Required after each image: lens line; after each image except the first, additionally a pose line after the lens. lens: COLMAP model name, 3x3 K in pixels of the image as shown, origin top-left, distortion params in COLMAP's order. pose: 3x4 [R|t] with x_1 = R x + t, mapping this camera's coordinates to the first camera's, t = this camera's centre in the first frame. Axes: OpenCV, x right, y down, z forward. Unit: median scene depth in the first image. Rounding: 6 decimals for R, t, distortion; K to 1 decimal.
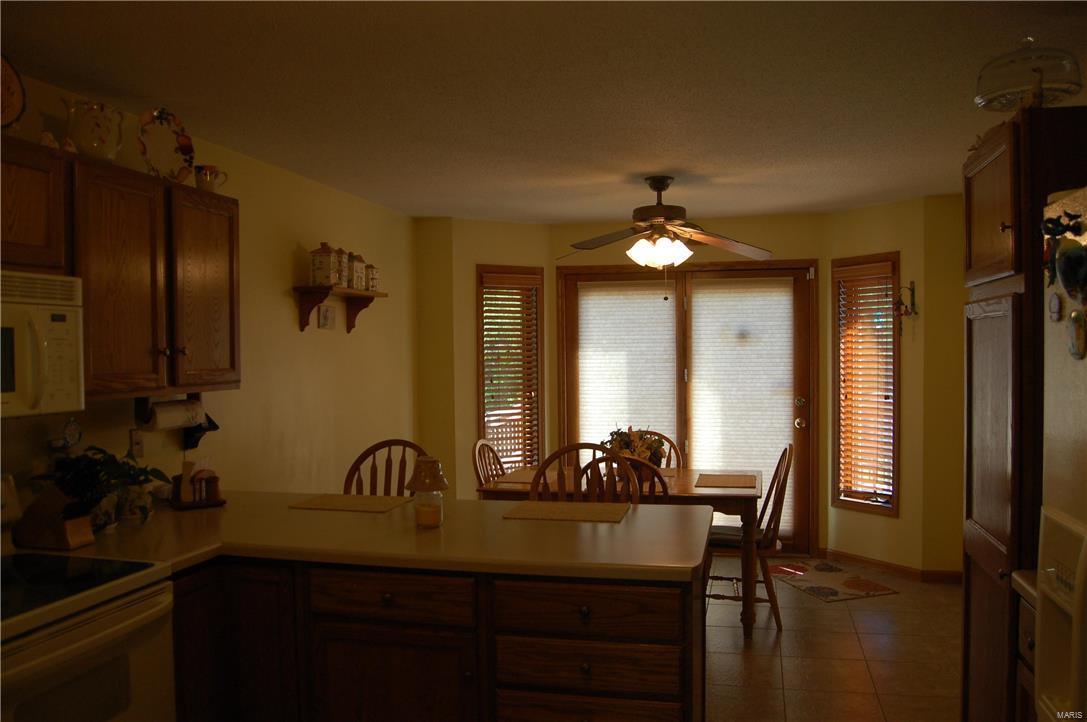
lens RADIAL K [[853.1, 0, 558.4], [0, 853.1, 374.0], [0, 0, 1]] dist [-0.093623, 0.038759]
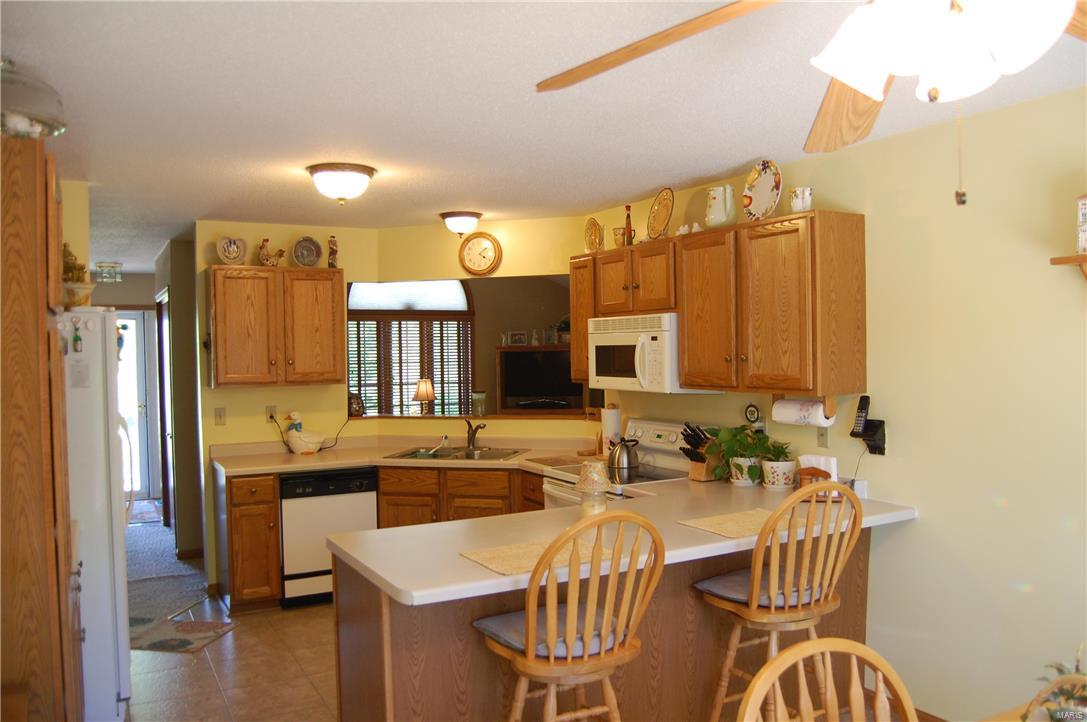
lens RADIAL K [[853.1, 0, 558.4], [0, 853.1, 374.0], [0, 0, 1]] dist [-0.093623, 0.038759]
pose [[-0.741125, 0.040410, -0.670149, 0.418556], [0.002312, 0.998335, 0.057642, -0.053080], [0.671363, 0.041170, -0.739985, 1.207221]]
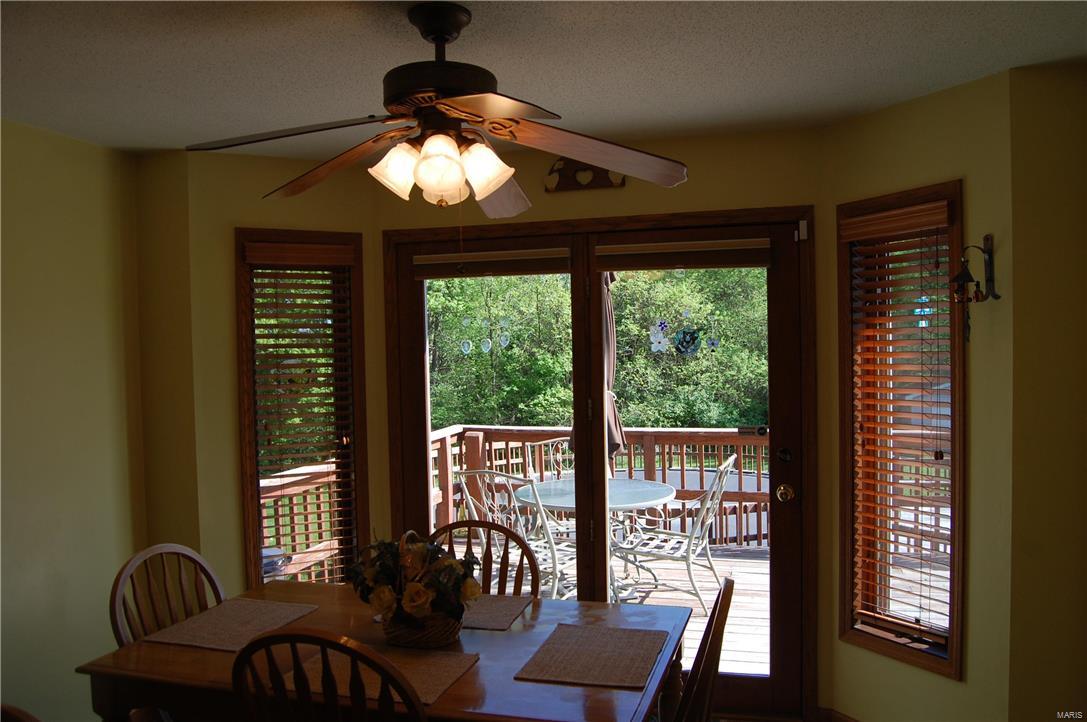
lens RADIAL K [[853.1, 0, 558.4], [0, 853.1, 374.0], [0, 0, 1]] dist [-0.093623, 0.038759]
pose [[0.998961, -0.008743, -0.044733, 0.218743], [0.008838, 0.999959, 0.001934, -0.034566], [0.044714, -0.002327, 0.998997, 0.580516]]
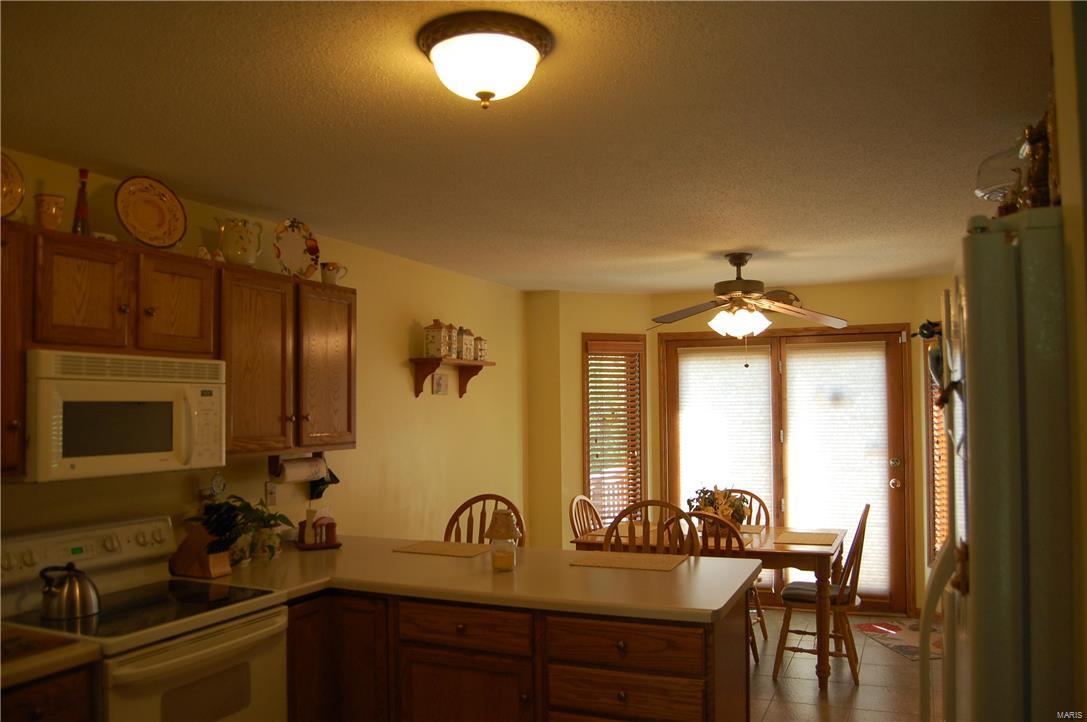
lens RADIAL K [[853.1, 0, 558.4], [0, 853.1, 374.0], [0, 0, 1]] dist [-0.093623, 0.038759]
pose [[0.985491, -0.006305, -0.169608, 0.080858], [-0.004709, 0.997910, -0.064455, -0.008934], [0.169660, 0.064318, 0.983402, -0.098119]]
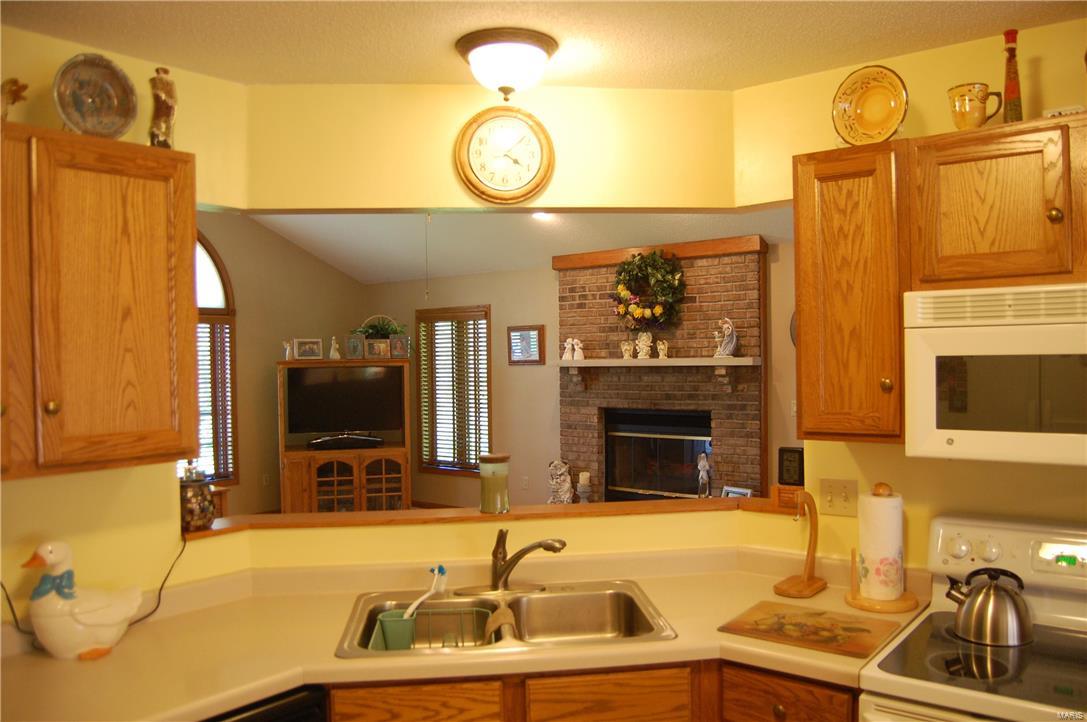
lens RADIAL K [[853.1, 0, 558.4], [0, 853.1, 374.0], [0, 0, 1]] dist [-0.093623, 0.038759]
pose [[-0.436338, 0.035900, -0.899067, 0.137313], [-0.003534, 0.999128, 0.041610, -0.034218], [0.899776, 0.021333, -0.435830, 0.431310]]
